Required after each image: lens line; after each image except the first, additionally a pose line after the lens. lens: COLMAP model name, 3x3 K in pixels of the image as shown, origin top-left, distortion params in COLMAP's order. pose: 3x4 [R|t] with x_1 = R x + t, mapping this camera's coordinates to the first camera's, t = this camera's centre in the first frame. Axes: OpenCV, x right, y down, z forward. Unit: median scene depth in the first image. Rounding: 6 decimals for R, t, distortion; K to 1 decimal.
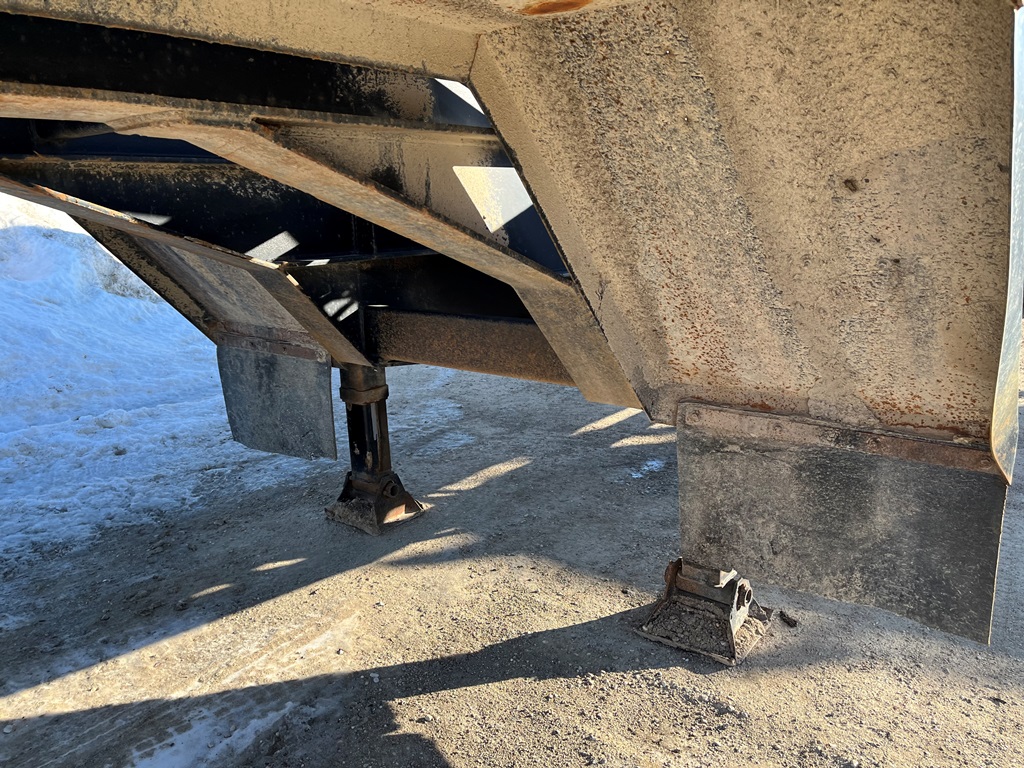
lens RADIAL K [[775.1, 0, 514.2], [0, 775.1, 390.3], [0, 0, 1]] dist [0.028567, -0.042549]
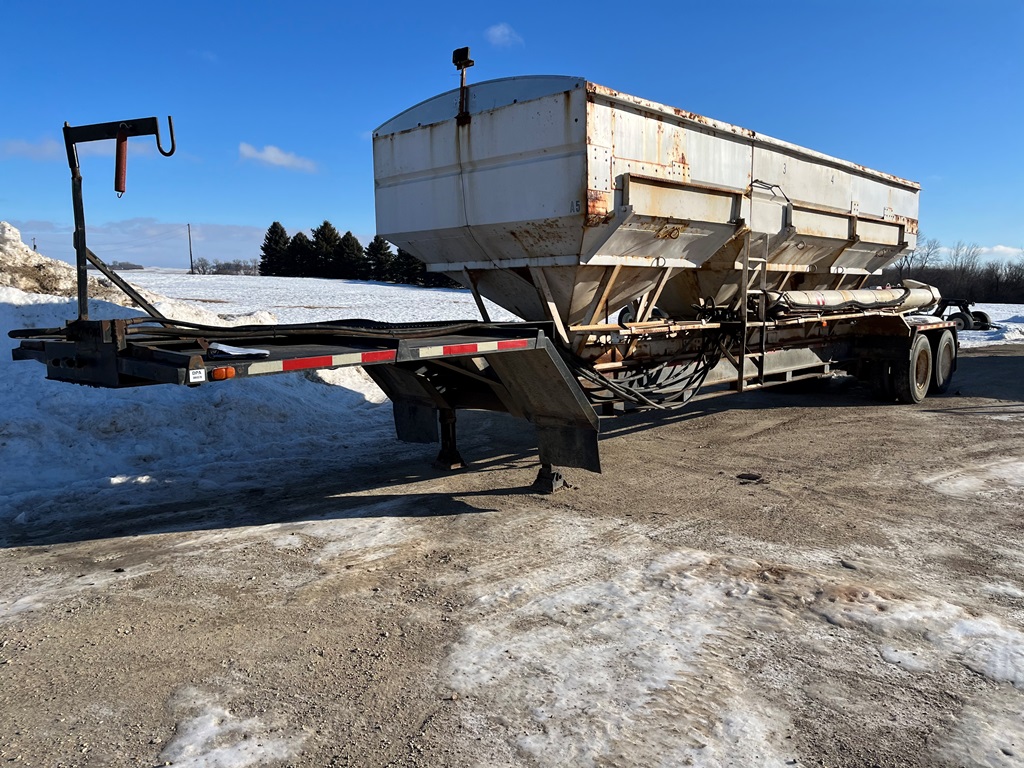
lens RADIAL K [[775.1, 0, 513.1], [0, 775.1, 381.2], [0, 0, 1]] dist [0.028567, -0.042549]
pose [[0.995423, 0.018437, -0.093767, 0.407665], [-0.030146, 0.991695, -0.125032, 0.282303], [0.090683, 0.127286, 0.987712, -2.382903]]
